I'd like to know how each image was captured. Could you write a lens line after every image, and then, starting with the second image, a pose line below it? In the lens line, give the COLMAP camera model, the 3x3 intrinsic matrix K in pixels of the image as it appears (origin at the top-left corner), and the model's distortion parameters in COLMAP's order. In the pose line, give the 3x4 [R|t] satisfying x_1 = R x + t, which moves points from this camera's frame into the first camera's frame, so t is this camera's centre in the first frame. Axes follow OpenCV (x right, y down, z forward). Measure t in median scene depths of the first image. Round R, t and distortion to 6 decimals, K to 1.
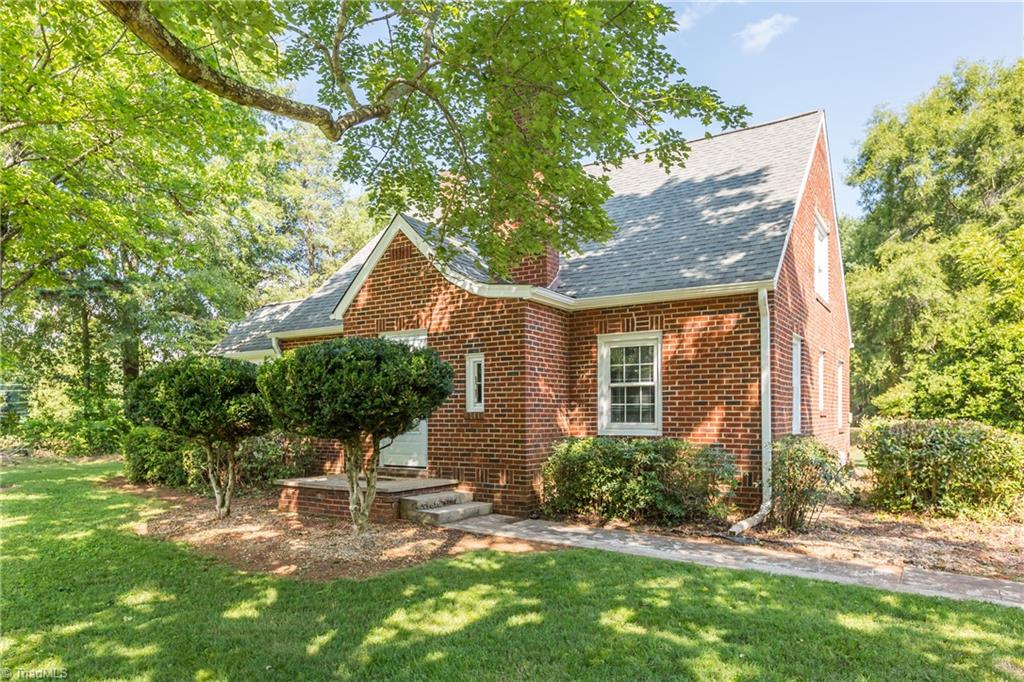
lens RADIAL K [[642.3, 0, 514.1], [0, 642.3, 353.6], [0, 0, 1]] dist [0.002169, 0.001027]
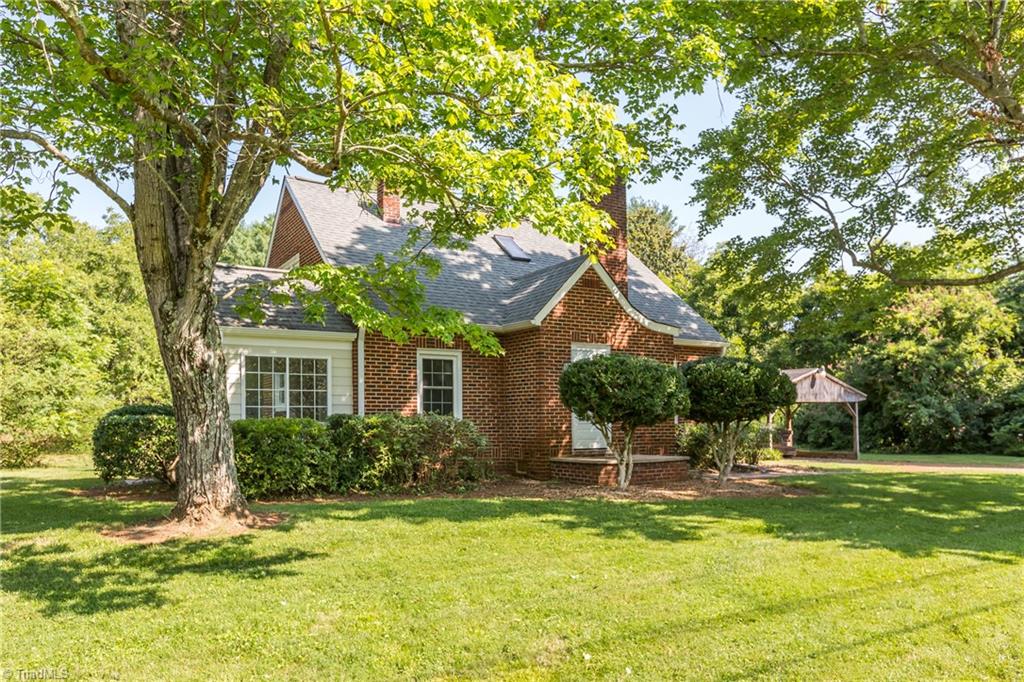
lens RADIAL K [[656.7, 0, 488.2], [0, 656.7, 339.1], [0, 0, 1]] dist [0.000670, -0.000106]
pose [[0.492055, 0.110293, 0.863549, -1.533112], [-0.076992, 0.993569, -0.083029, 0.088191], [-0.867153, -0.025632, 0.497382, 0.565928]]
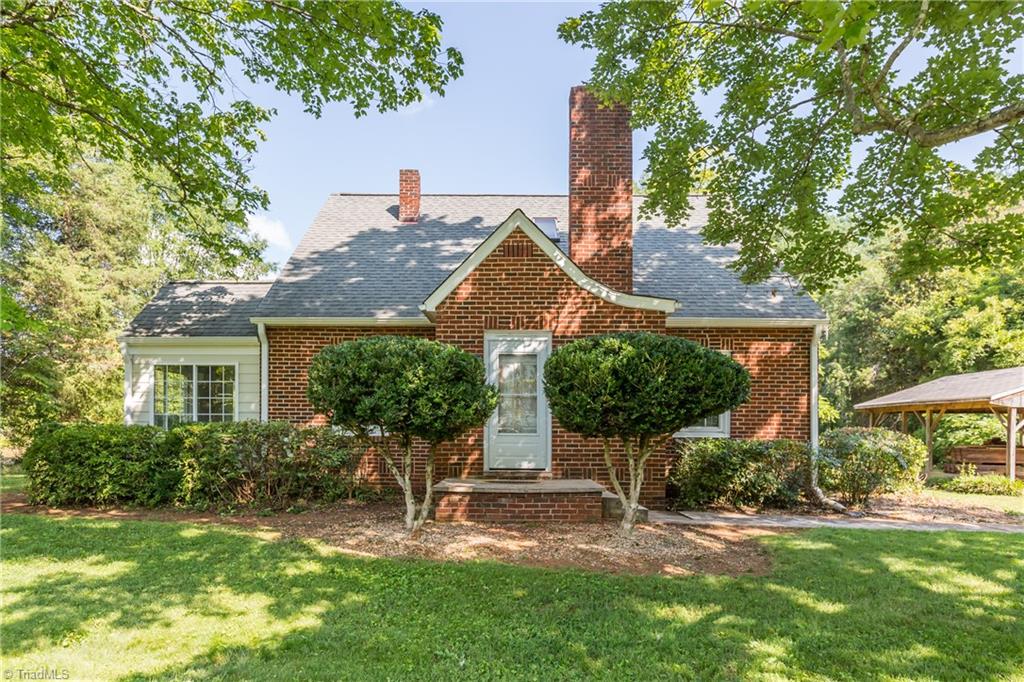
lens RADIAL K [[581.1, 0, 509.2], [0, 581.1, 380.9], [0, 0, 1]] dist [0.001334, 0.000611]
pose [[0.857769, 0.053634, 0.511230, -0.684682], [-0.057414, 0.998315, -0.008404, 0.053453], [-0.510819, -0.022143, 0.859403, 0.267262]]
